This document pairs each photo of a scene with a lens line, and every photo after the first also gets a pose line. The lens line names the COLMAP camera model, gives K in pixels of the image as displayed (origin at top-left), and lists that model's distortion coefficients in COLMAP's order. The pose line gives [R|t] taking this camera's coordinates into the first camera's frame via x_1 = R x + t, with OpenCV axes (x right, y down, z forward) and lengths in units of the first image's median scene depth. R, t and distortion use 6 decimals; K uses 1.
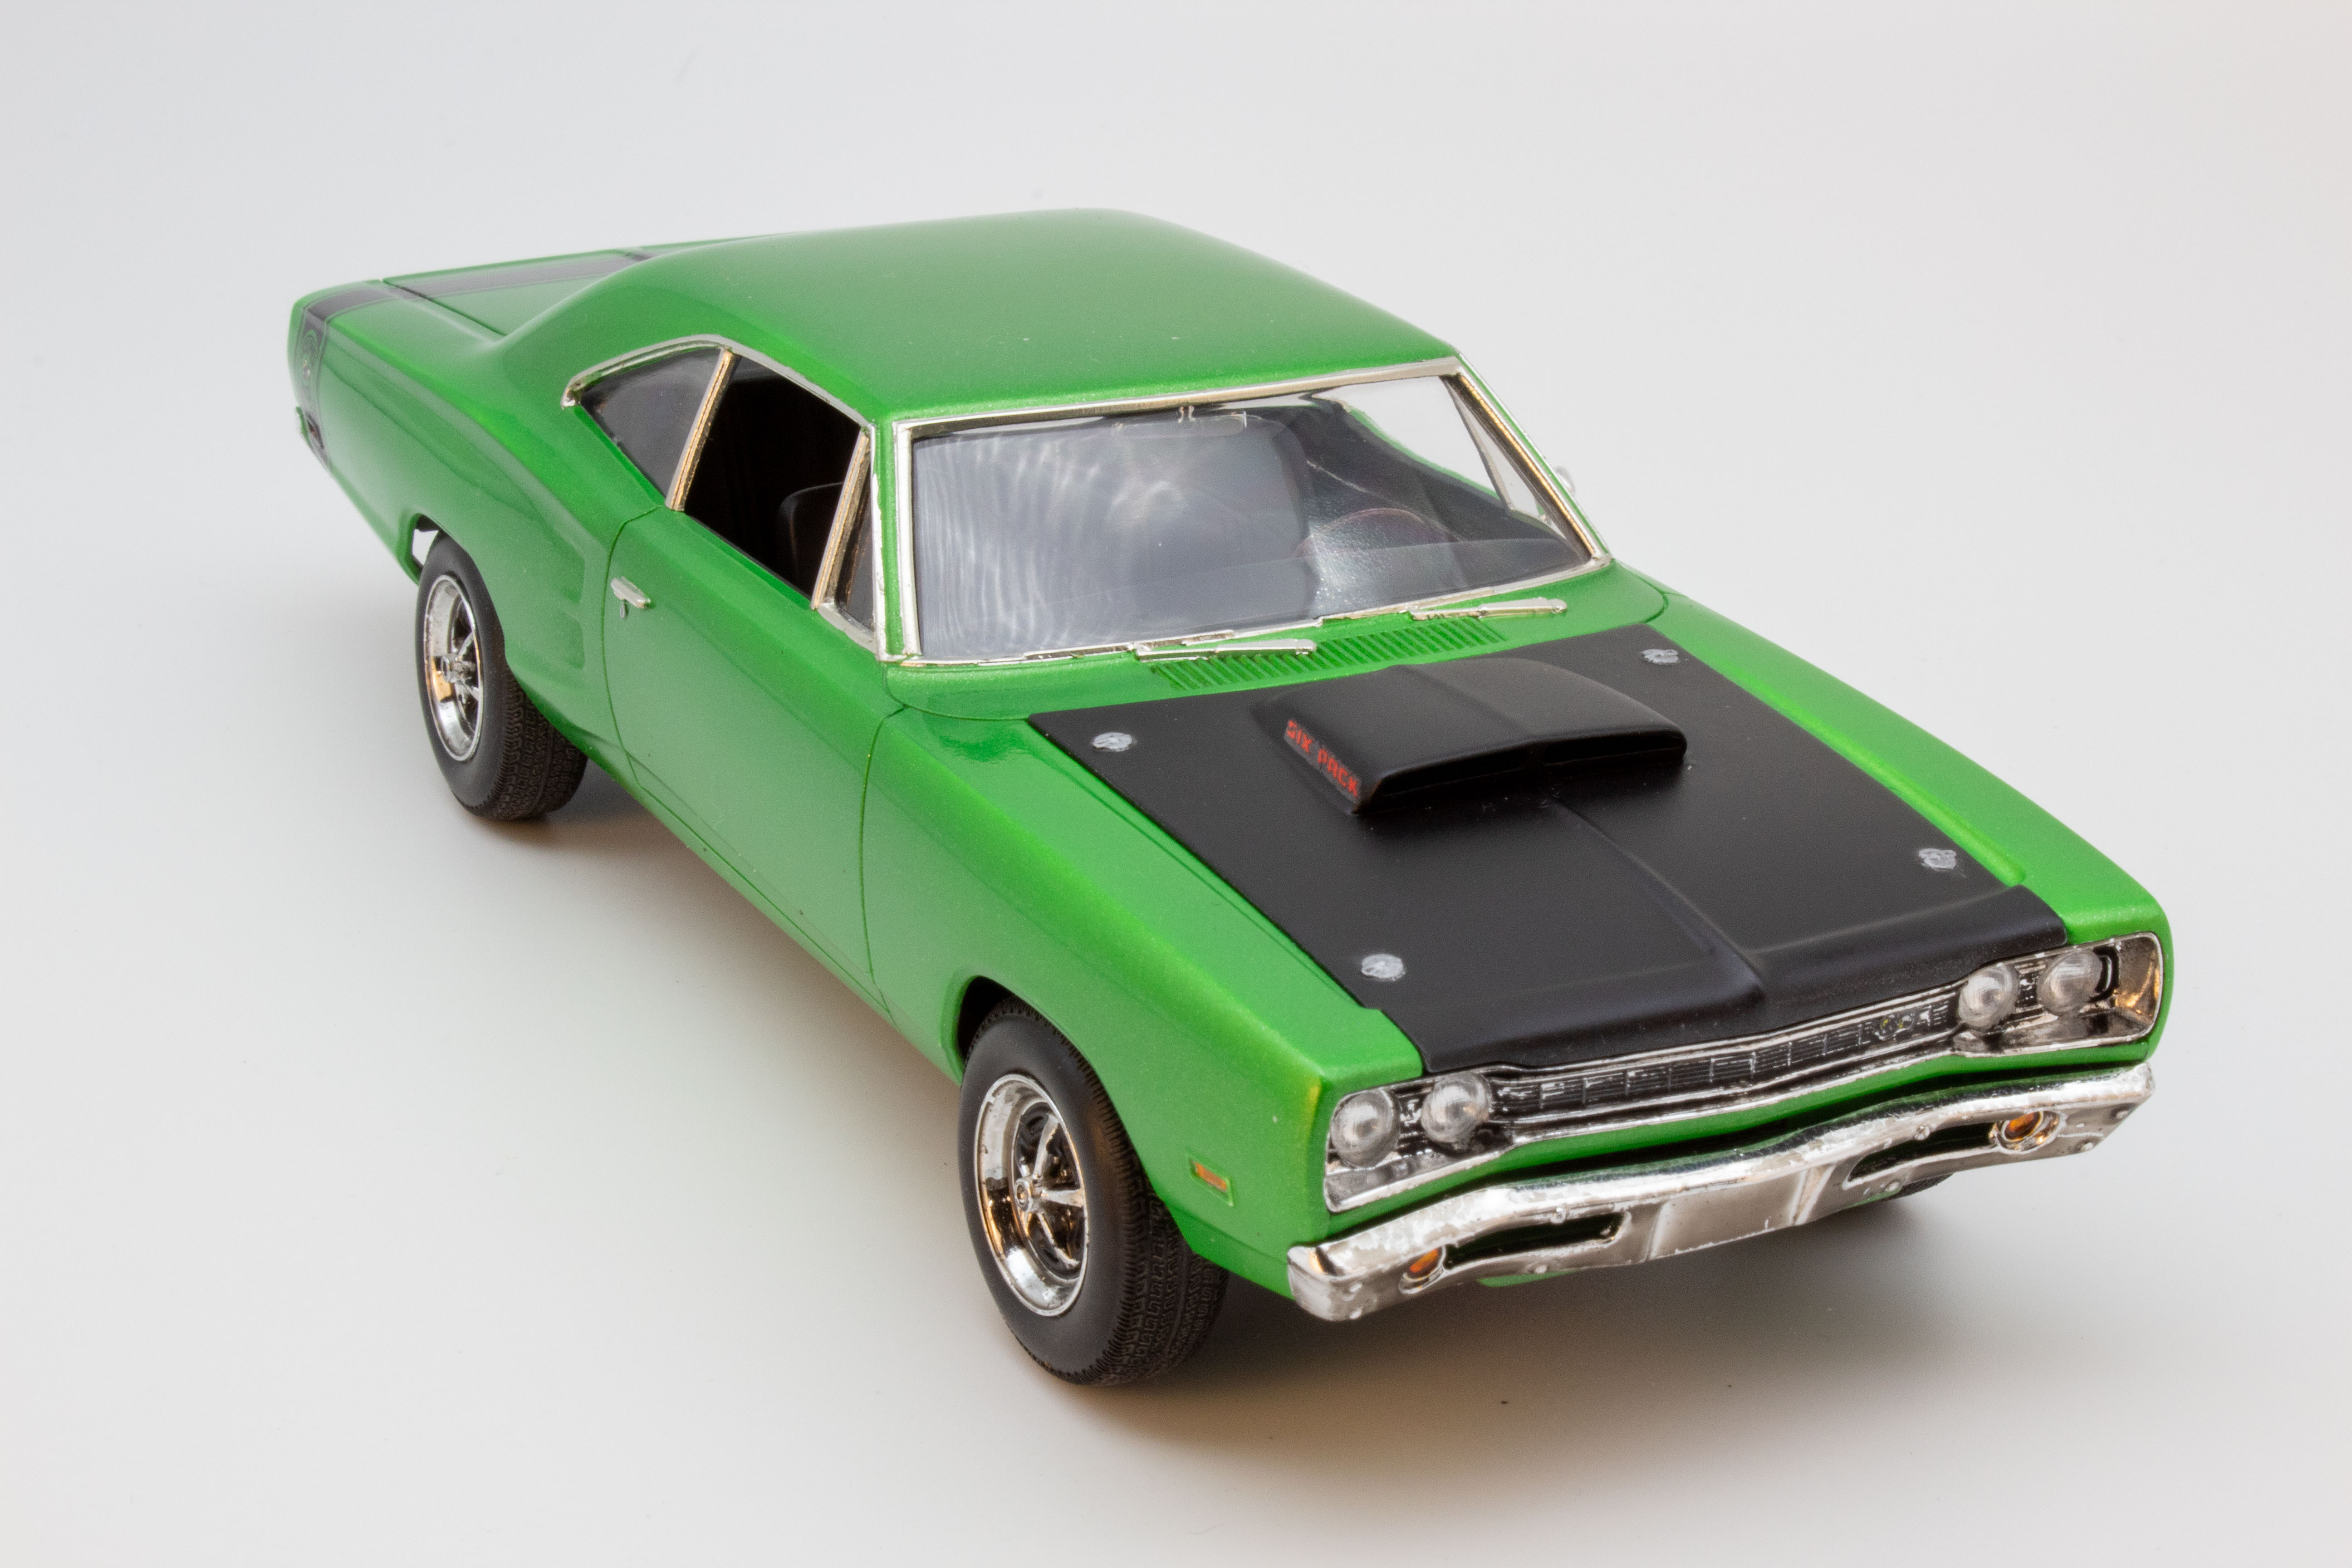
lens RADIAL K [[4682.0, 0, 1176.0], [0, 4682.0, 784.0], [0, 0, 1]] dist [0.019772, 0.186517]
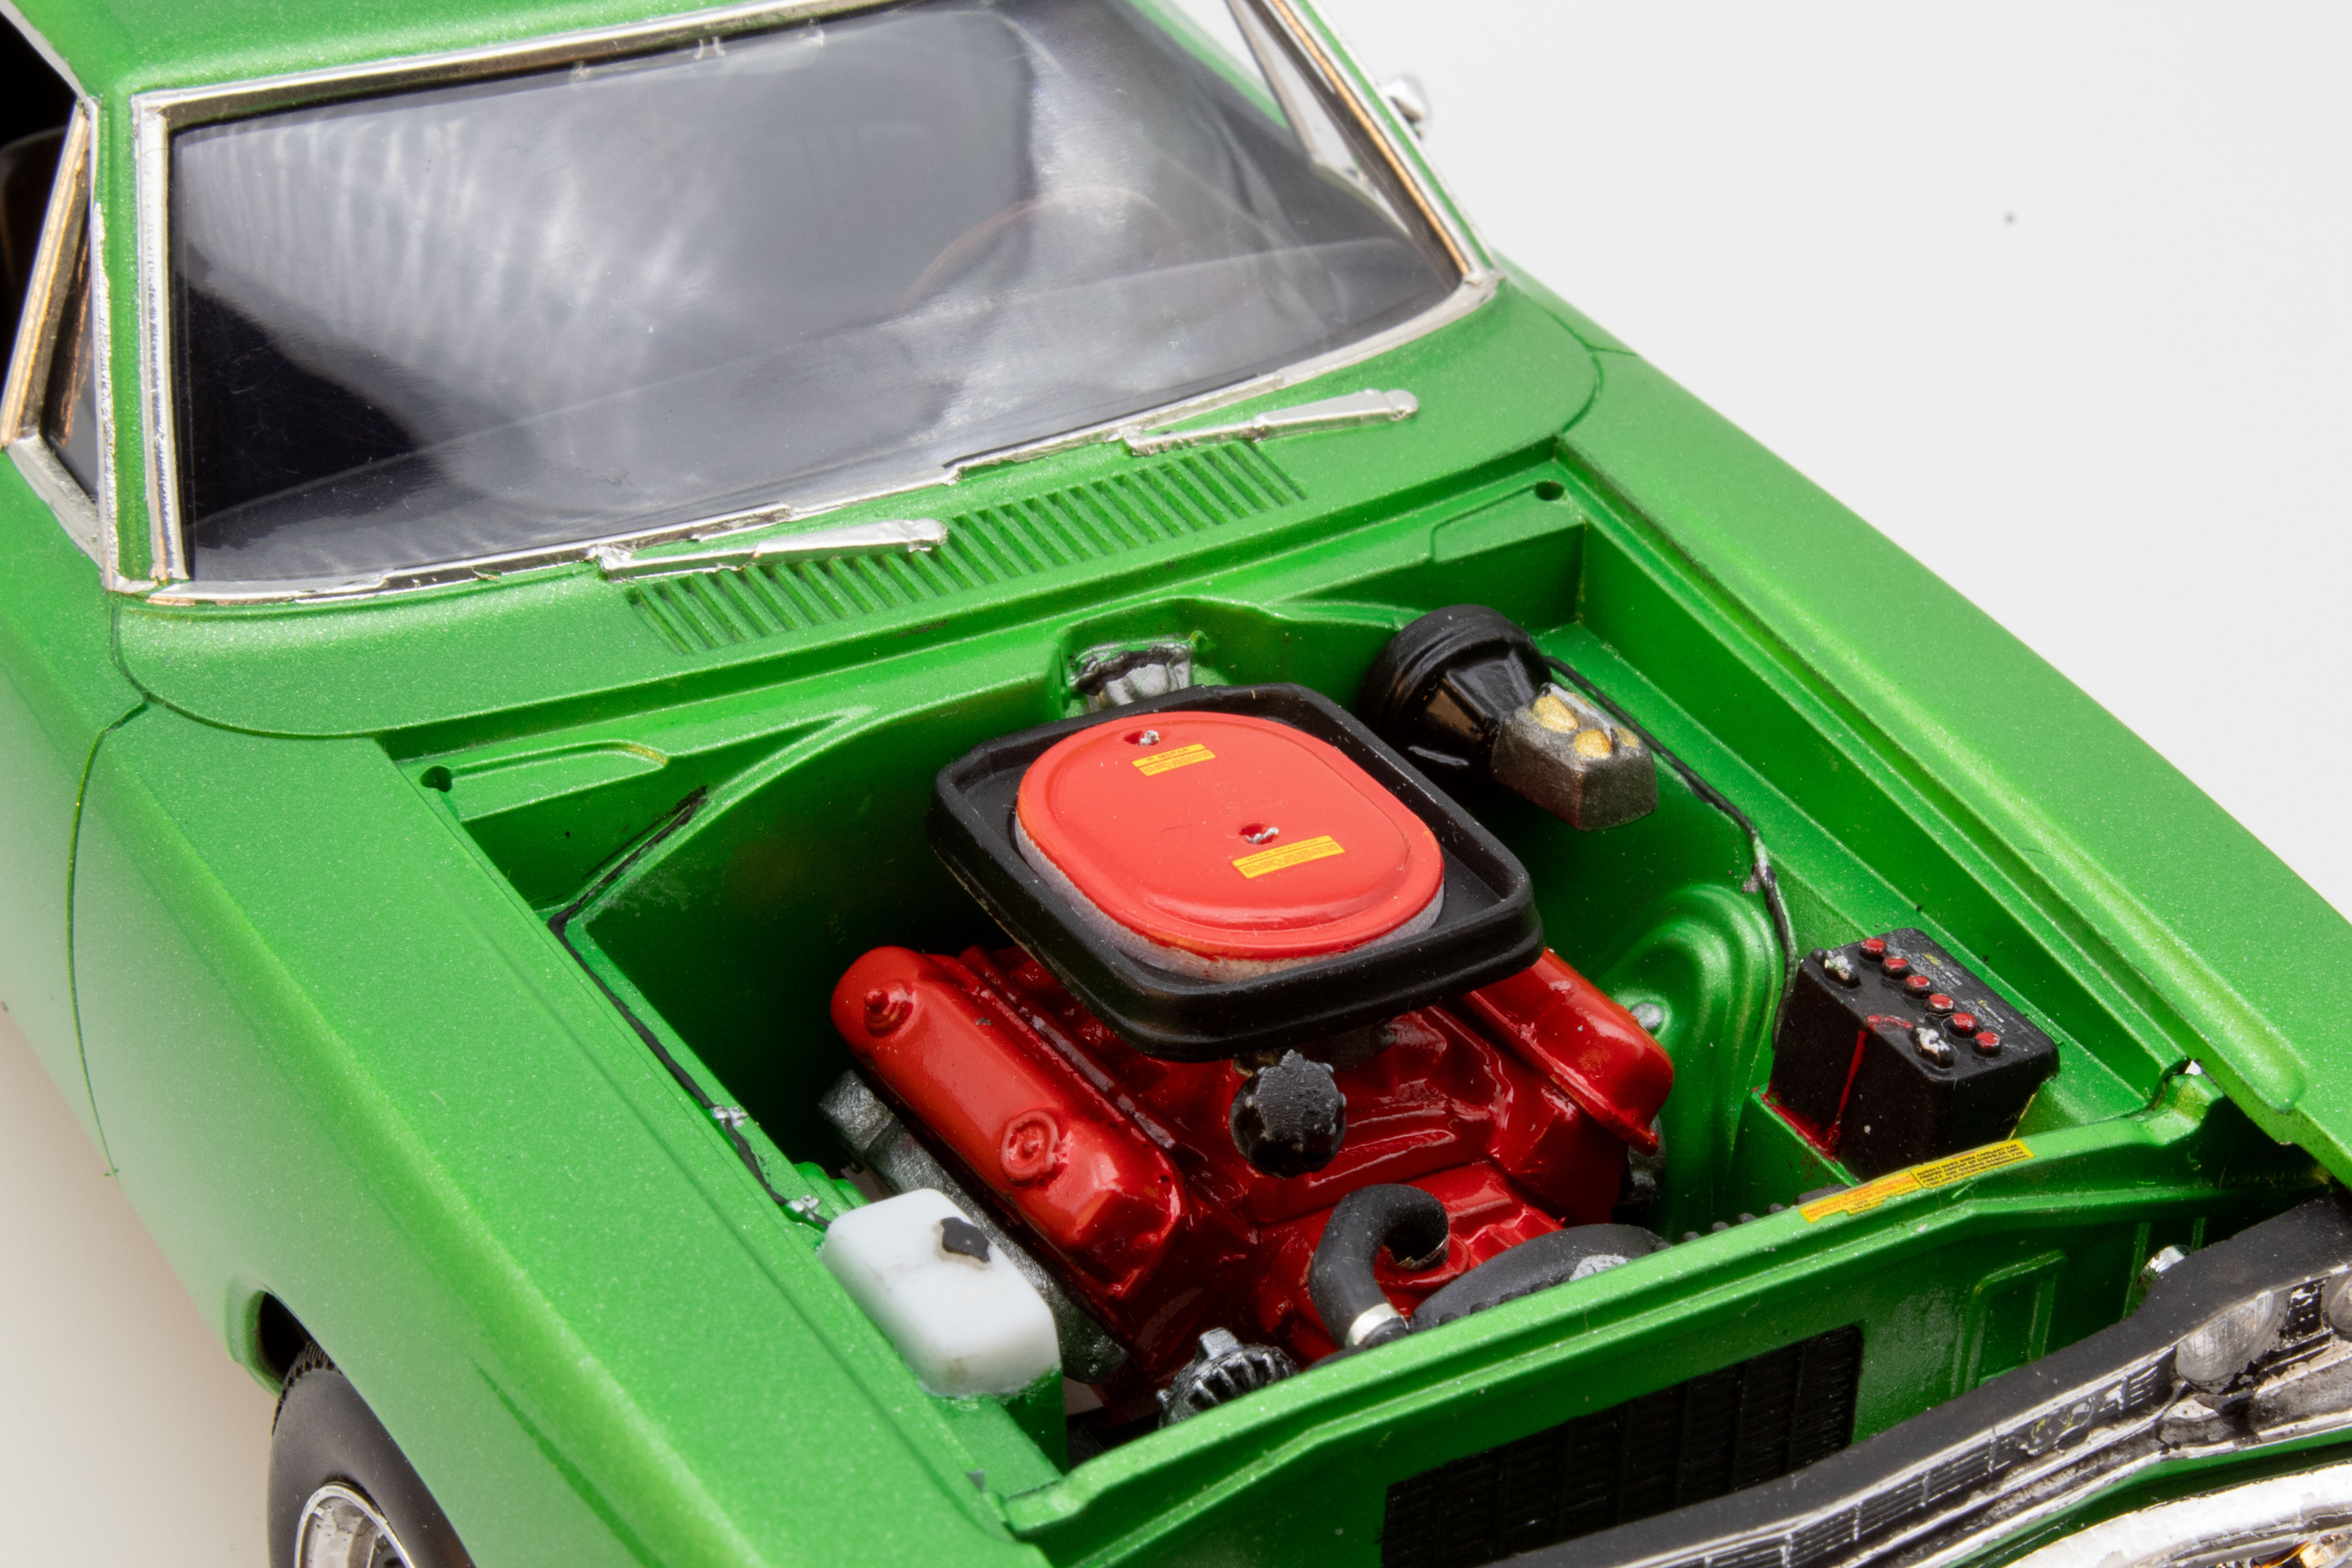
lens RADIAL K [[5376.8, 0, 1176.0], [0, 5376.8, 784.0], [0, 0, 1]] dist [0.047915, 0.228079]
pose [[0.999111, -0.016567, 0.038768, 0.033963], [0.008898, 0.981704, 0.190203, -0.124748], [-0.041210, -0.189689, 0.980979, 0.421281]]
